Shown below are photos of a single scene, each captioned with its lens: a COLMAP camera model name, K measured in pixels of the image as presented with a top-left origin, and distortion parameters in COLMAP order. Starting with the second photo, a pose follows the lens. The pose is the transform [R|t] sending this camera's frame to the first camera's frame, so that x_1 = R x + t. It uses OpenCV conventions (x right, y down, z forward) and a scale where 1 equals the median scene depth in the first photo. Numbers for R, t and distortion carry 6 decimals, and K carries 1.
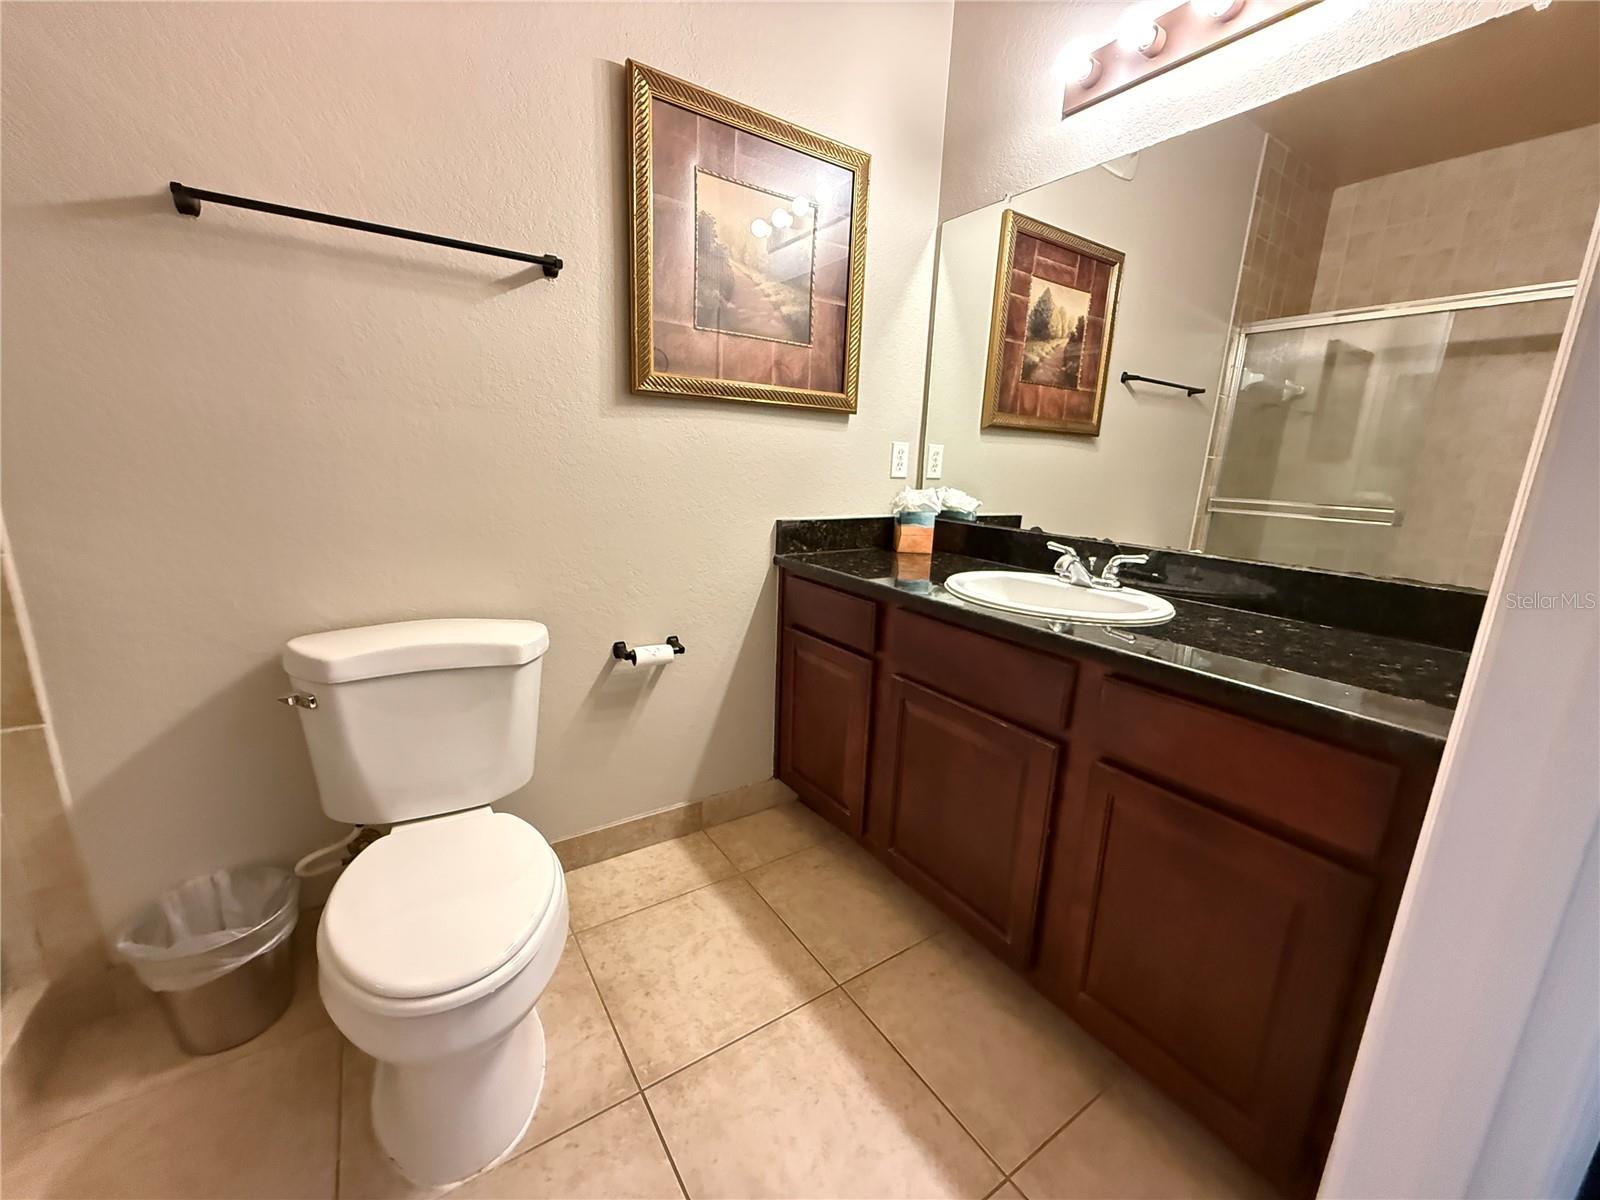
lens RADIAL K [[643.9, 0, 800.0], [0, 643.9, 600.0], [0, 0, 1]] dist [0.006976, -0.000119]
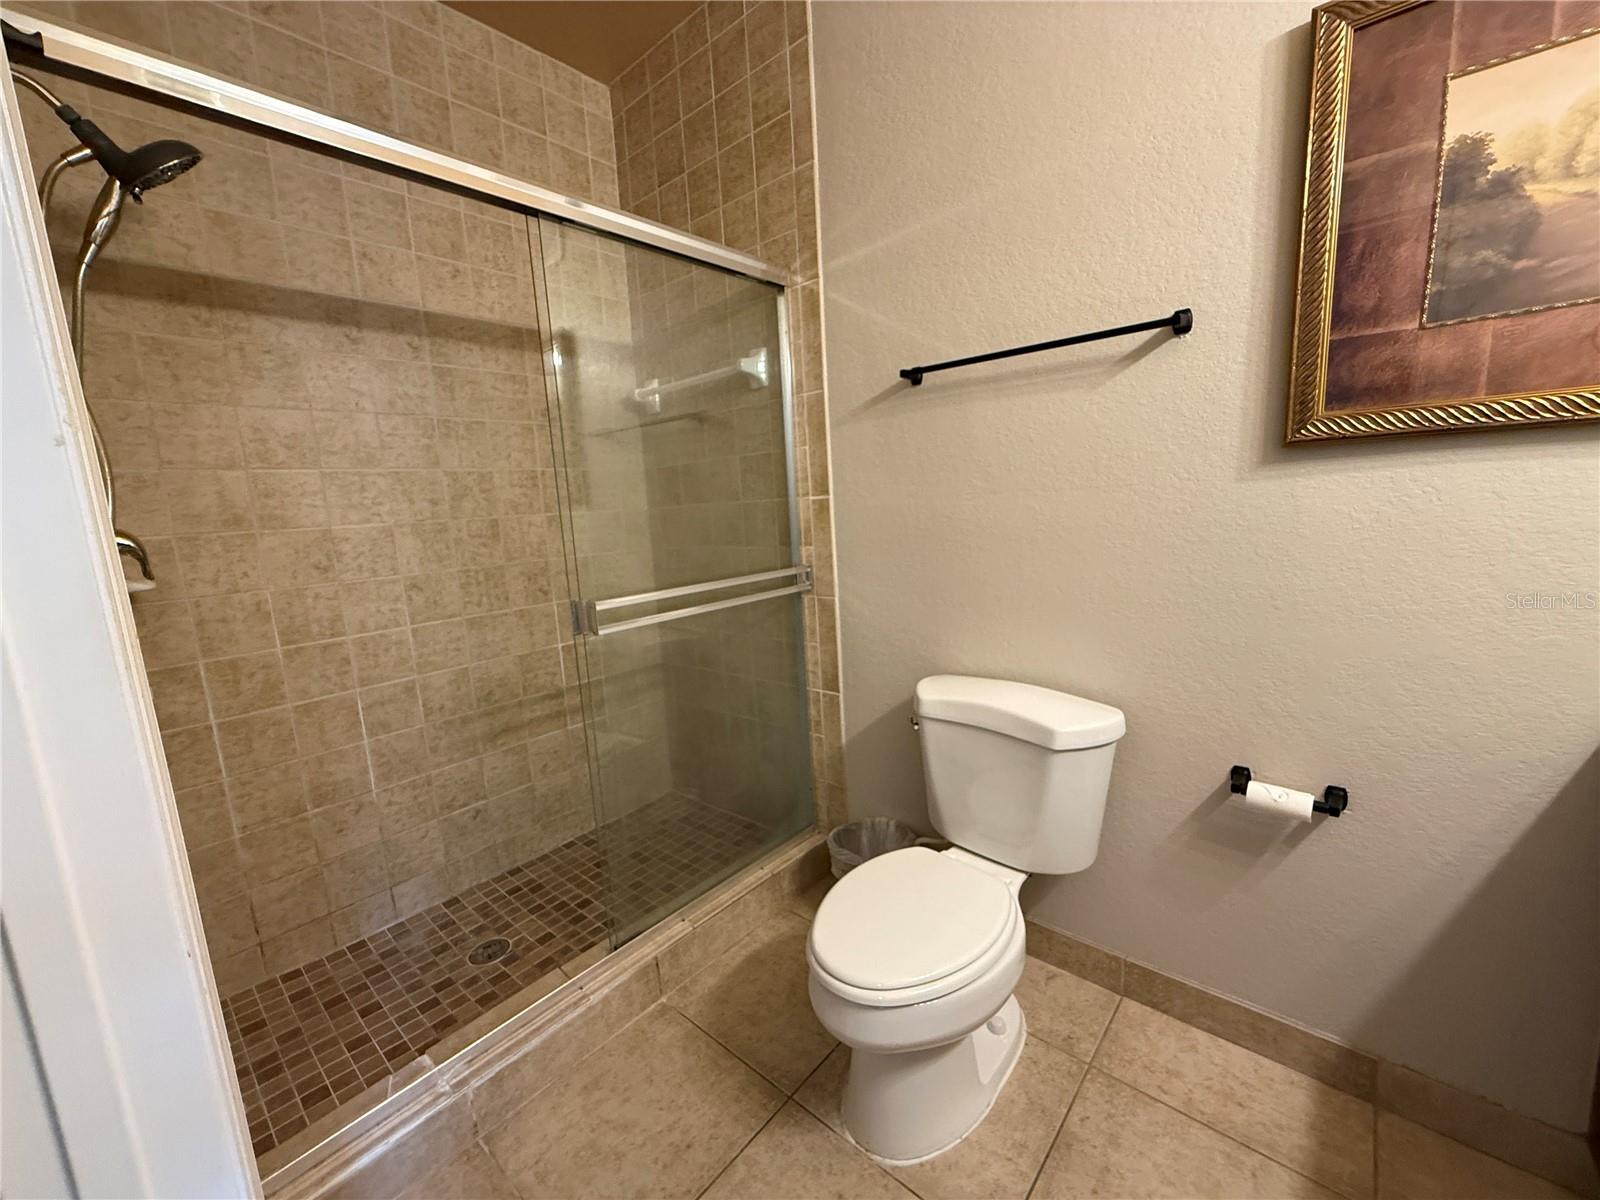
lens RADIAL K [[643.9, 0, 800.0], [0, 643.9, 600.0], [0, 0, 1]] dist [0.006976, -0.000119]
pose [[0.254644, 0.100271, -0.961822, 0.348493], [-0.146483, 0.987132, 0.064128, -0.117124], [0.955876, 0.124561, 0.266055, 0.300327]]
